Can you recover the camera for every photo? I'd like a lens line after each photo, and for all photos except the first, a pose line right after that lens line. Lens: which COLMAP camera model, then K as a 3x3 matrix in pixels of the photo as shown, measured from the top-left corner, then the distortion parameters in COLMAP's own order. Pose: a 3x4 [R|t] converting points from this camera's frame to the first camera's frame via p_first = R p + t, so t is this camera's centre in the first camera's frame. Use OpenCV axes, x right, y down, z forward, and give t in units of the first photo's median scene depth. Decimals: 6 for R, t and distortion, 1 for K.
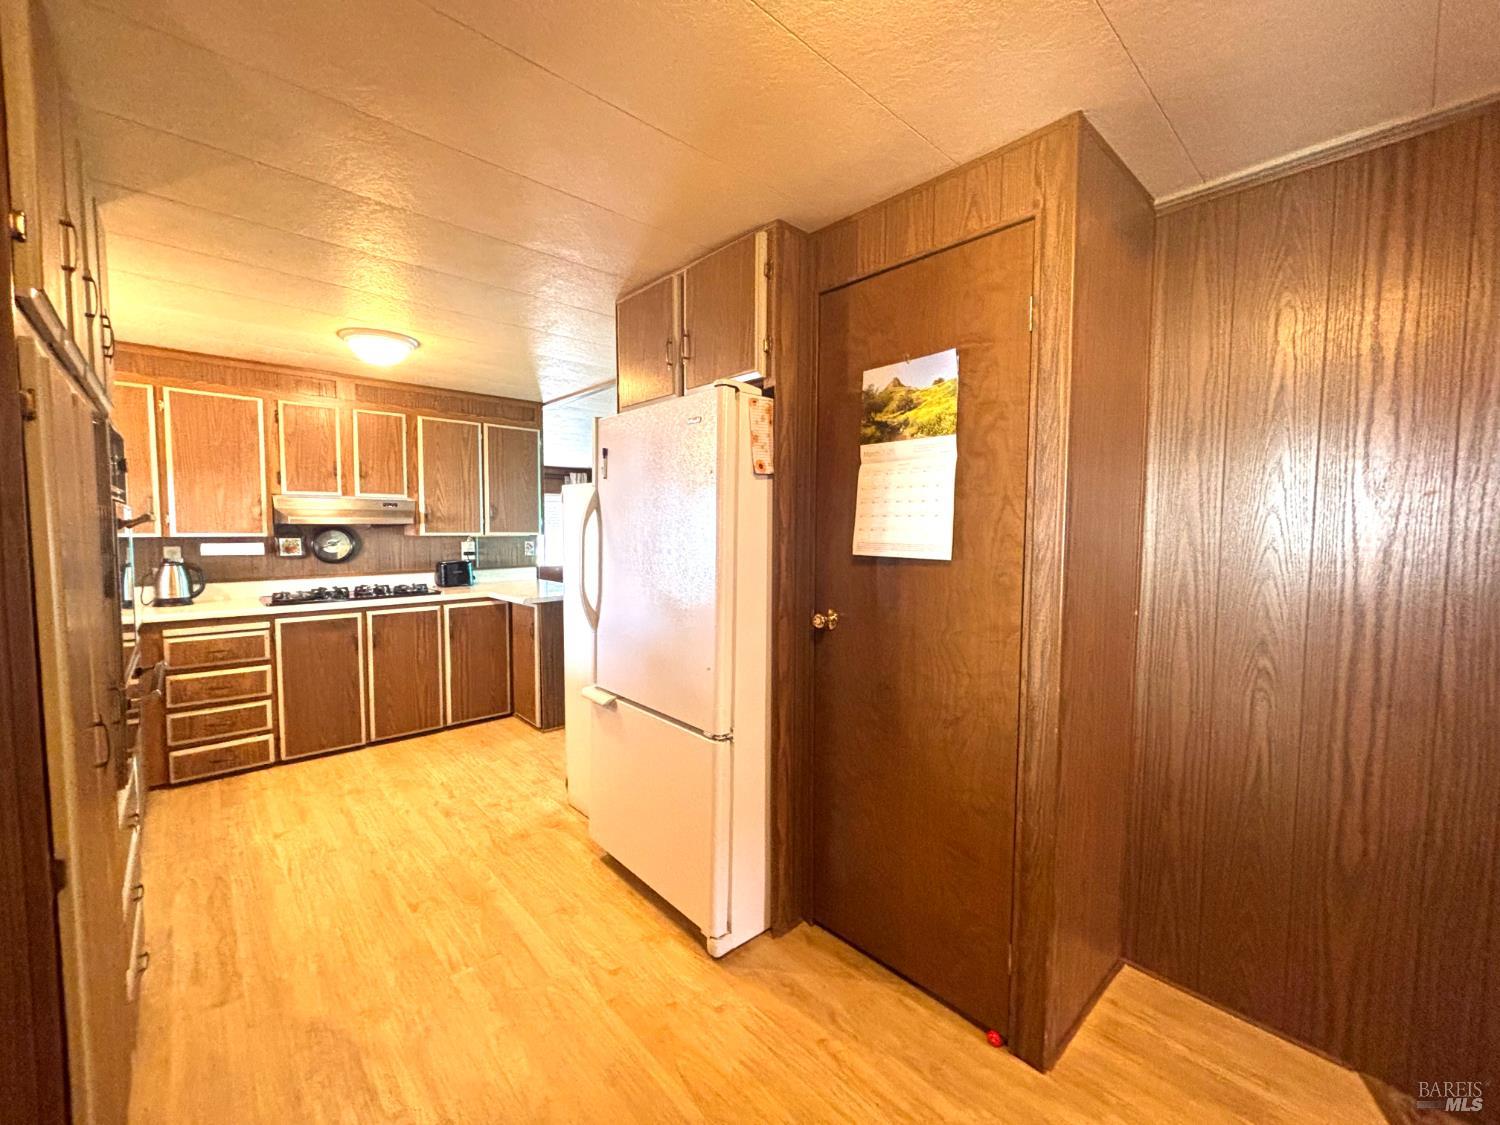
lens RADIAL K [[603.2, 0, 749.2], [0, 603.2, 564.5], [0, 0, 1]] dist [0.000351, 0.000358]
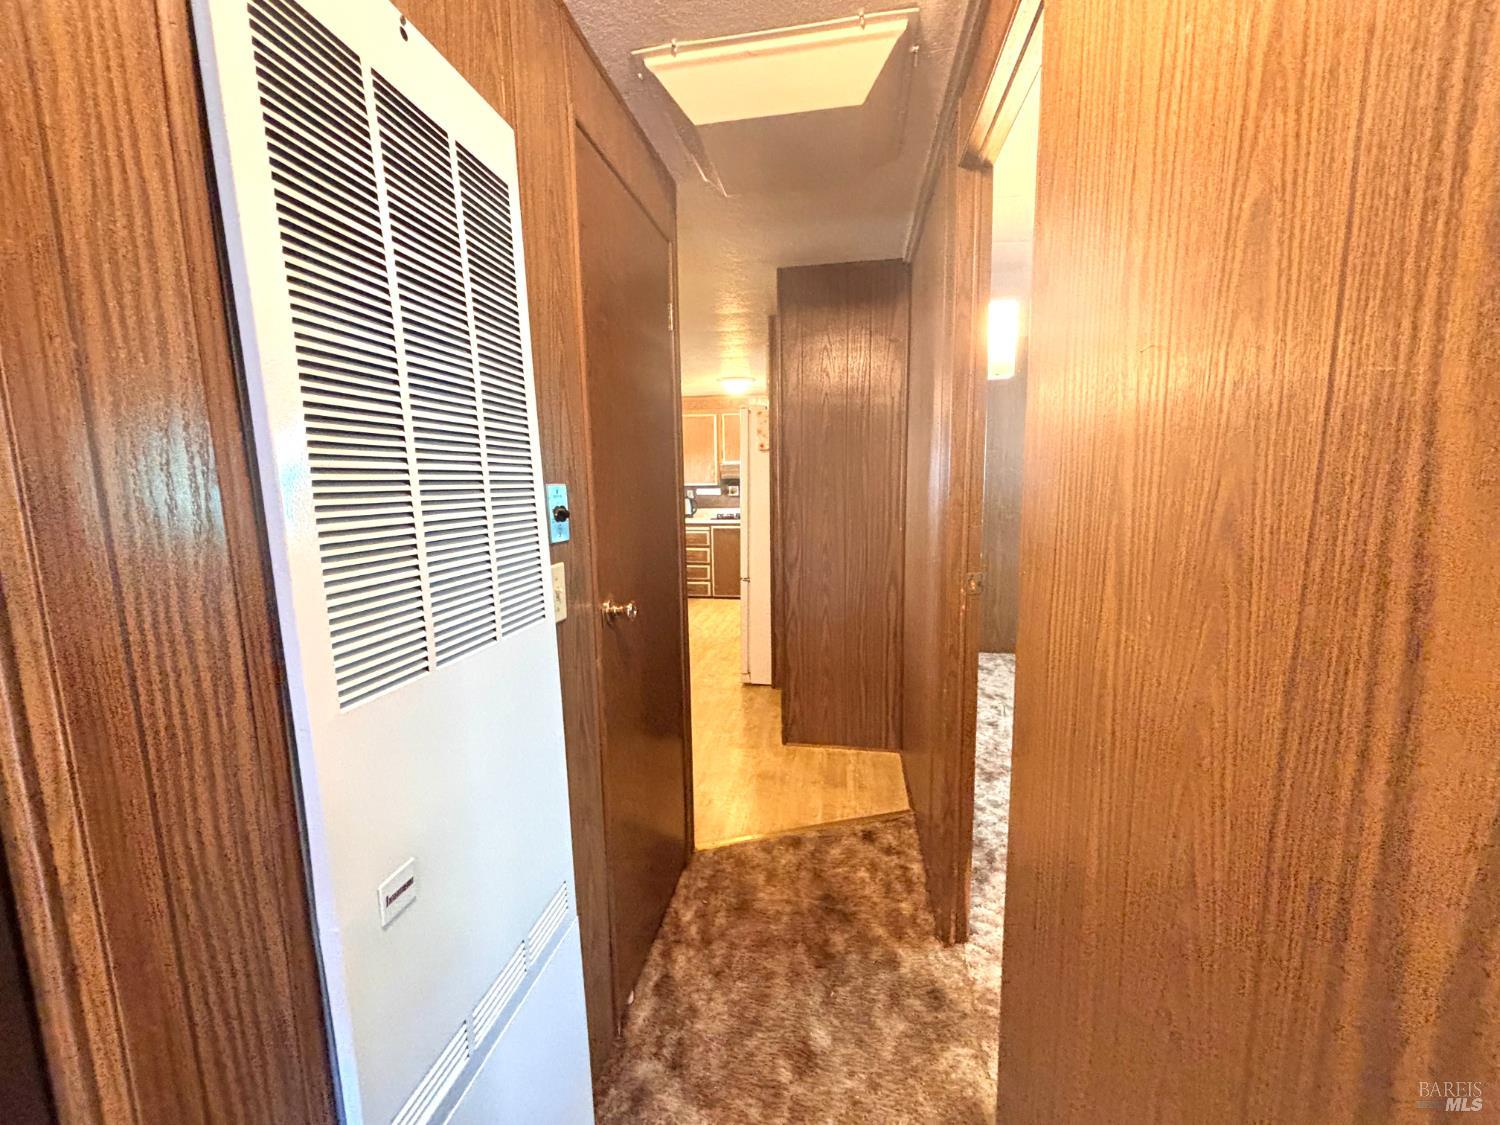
lens RADIAL K [[603.2, 0, 747.3], [0, 603.2, 565.6], [0, 0, 1]] dist [0.000351, 0.000358]
pose [[0.609061, 0.094429, -0.787482, 0.911190], [-0.027745, 0.994816, 0.097832, 0.020980], [0.792638, -0.037736, 0.608523, -0.145440]]
